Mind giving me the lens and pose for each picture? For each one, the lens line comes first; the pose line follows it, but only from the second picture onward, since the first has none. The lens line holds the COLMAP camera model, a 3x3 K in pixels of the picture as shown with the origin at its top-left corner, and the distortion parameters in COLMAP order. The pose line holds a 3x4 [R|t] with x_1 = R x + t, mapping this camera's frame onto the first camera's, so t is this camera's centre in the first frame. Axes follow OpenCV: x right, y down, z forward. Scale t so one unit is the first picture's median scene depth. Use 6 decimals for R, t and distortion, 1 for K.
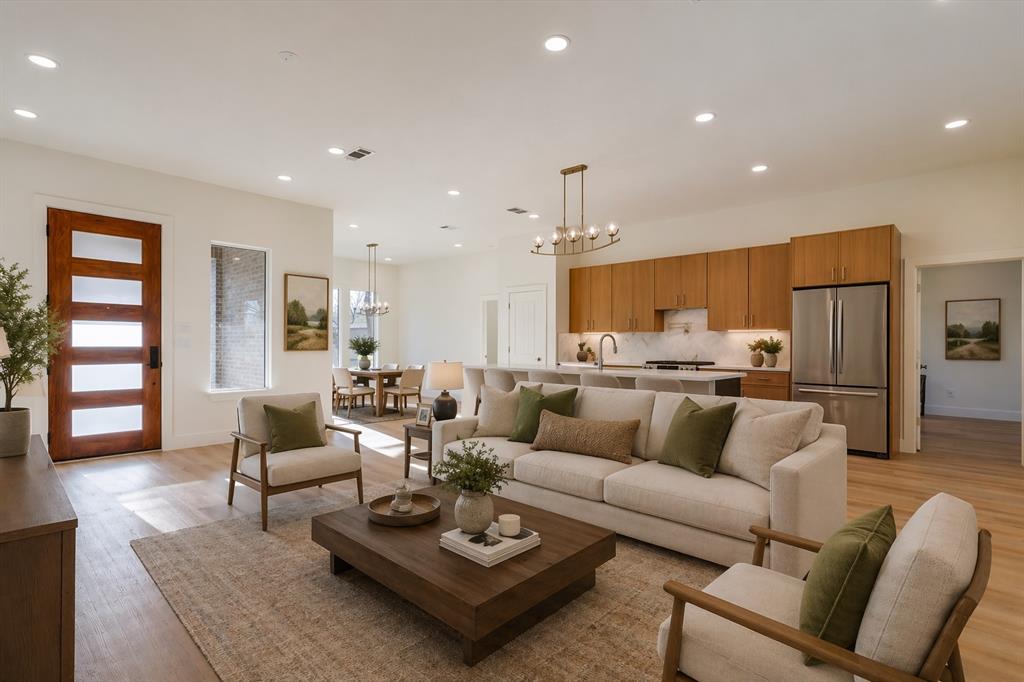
lens RADIAL K [[493.2, 0, 513.2], [0, 493.2, 346.1], [0, 0, 1]] dist [-0.000548, -0.000018]
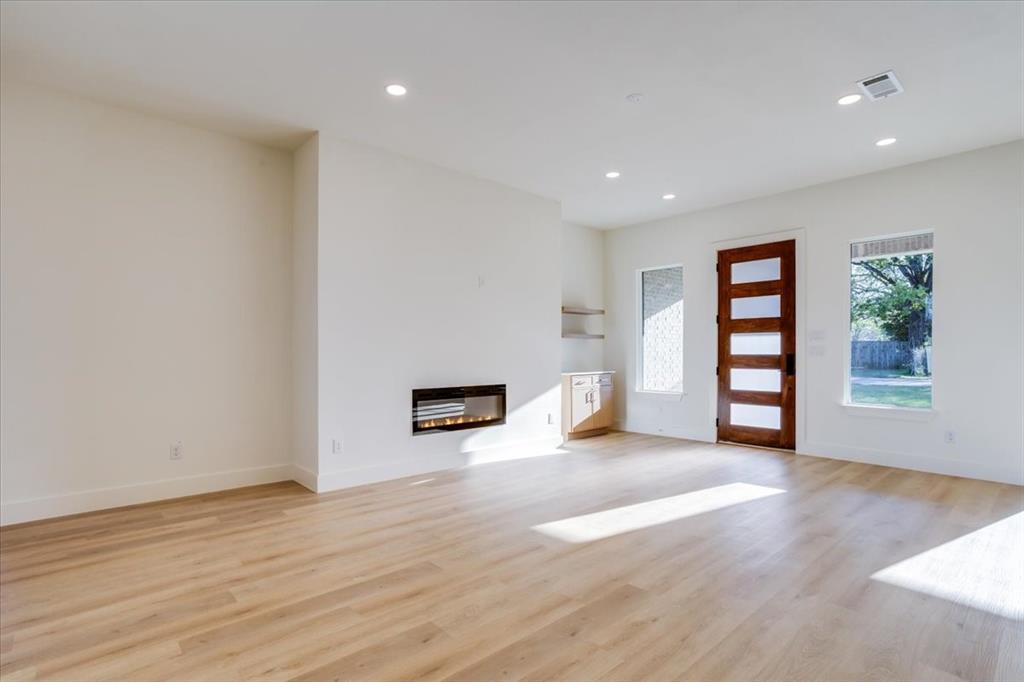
lens RADIAL K [[493.2, 0, 513.2], [0, 493.2, 346.1], [0, 0, 1]] dist [-0.000548, -0.000018]
pose [[-0.084006, -0.014082, -0.996366, 0.400880], [-0.000477, 0.999901, -0.014092, -0.000631], [0.996465, -0.000708, -0.084004, 0.497262]]
